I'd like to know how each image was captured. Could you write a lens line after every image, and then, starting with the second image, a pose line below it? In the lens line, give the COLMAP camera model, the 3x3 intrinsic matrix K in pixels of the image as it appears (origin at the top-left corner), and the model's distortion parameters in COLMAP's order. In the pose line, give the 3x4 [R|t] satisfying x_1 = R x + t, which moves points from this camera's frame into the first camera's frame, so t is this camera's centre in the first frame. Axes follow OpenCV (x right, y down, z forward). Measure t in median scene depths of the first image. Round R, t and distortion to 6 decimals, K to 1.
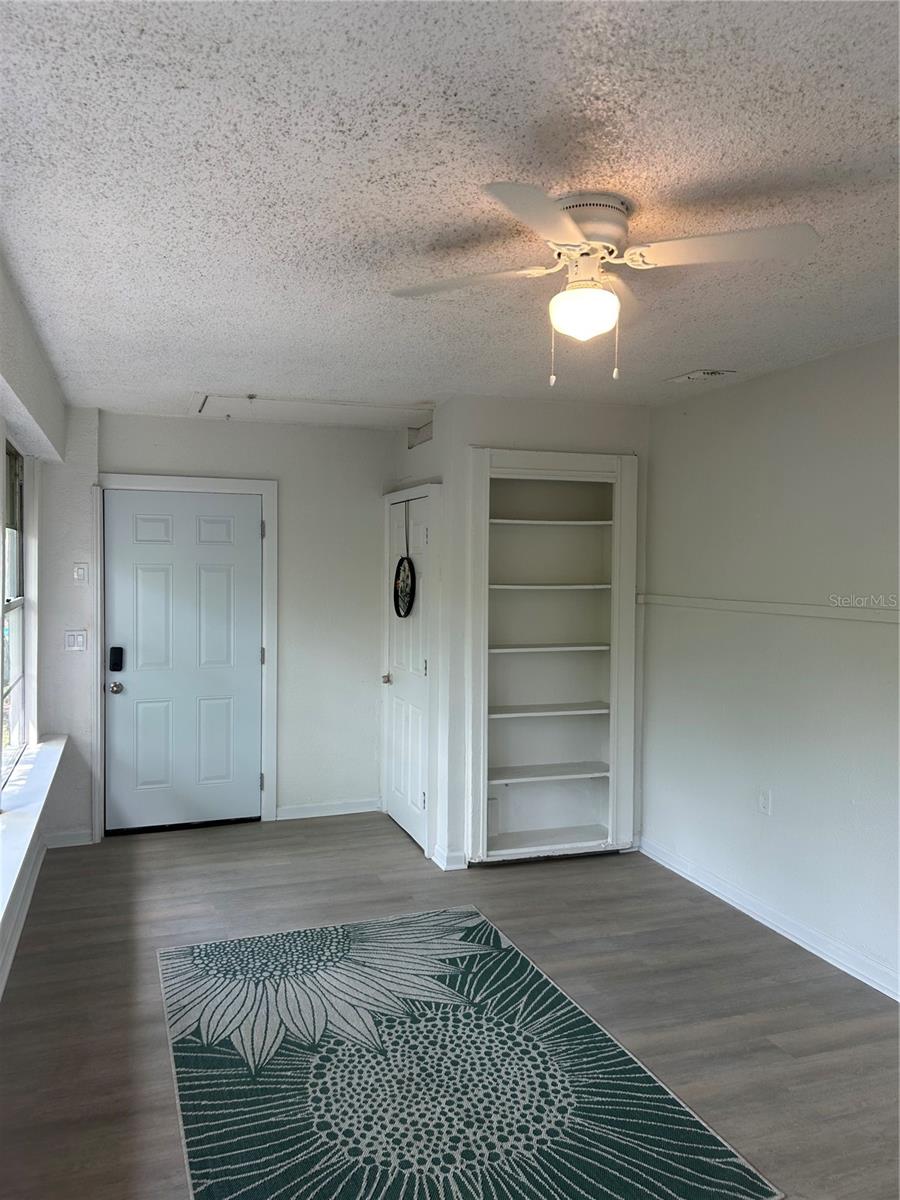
lens RADIAL K [[901.9, 0, 442.0], [0, 901.9, 600.6], [0, 0, 1]] dist [0.033855, -0.047760]
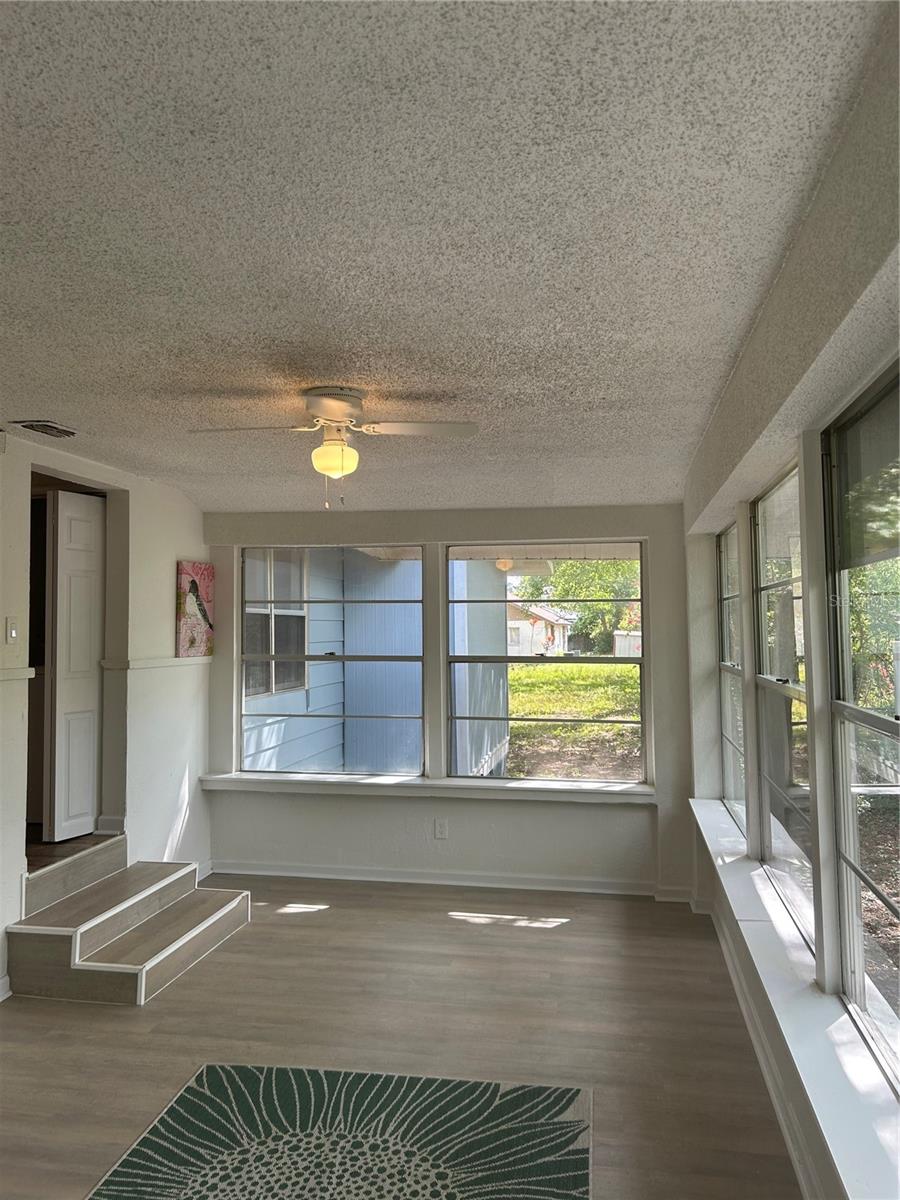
lens RADIAL K [[901.9, 0, 451.4], [0, 901.9, 597.0], [0, 0, 1]] dist [0.033855, -0.047760]
pose [[-0.872088, 0.010268, 0.489241, -0.533017], [0.017728, 0.999786, 0.010616, -0.076498], [-0.489027, 0.017931, -0.872084, 1.599056]]
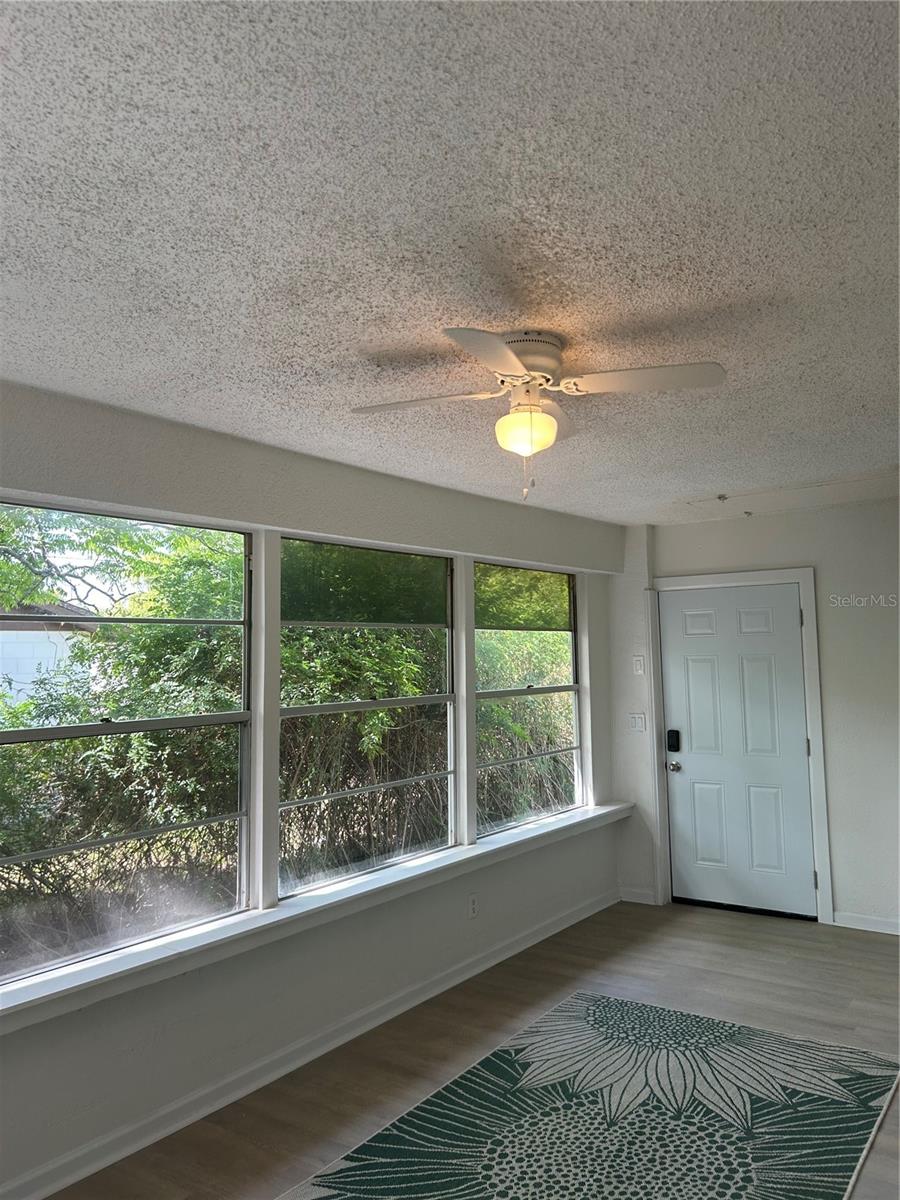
lens RADIAL K [[901.9, 0, 443.2], [0, 901.9, 601.8], [0, 0, 1]] dist [0.033855, -0.047760]
pose [[0.563530, -0.070402, -0.823090, 0.729144], [-0.008097, 0.995843, -0.090722, -0.005315], [0.826056, 0.057789, 0.560618, 0.217198]]
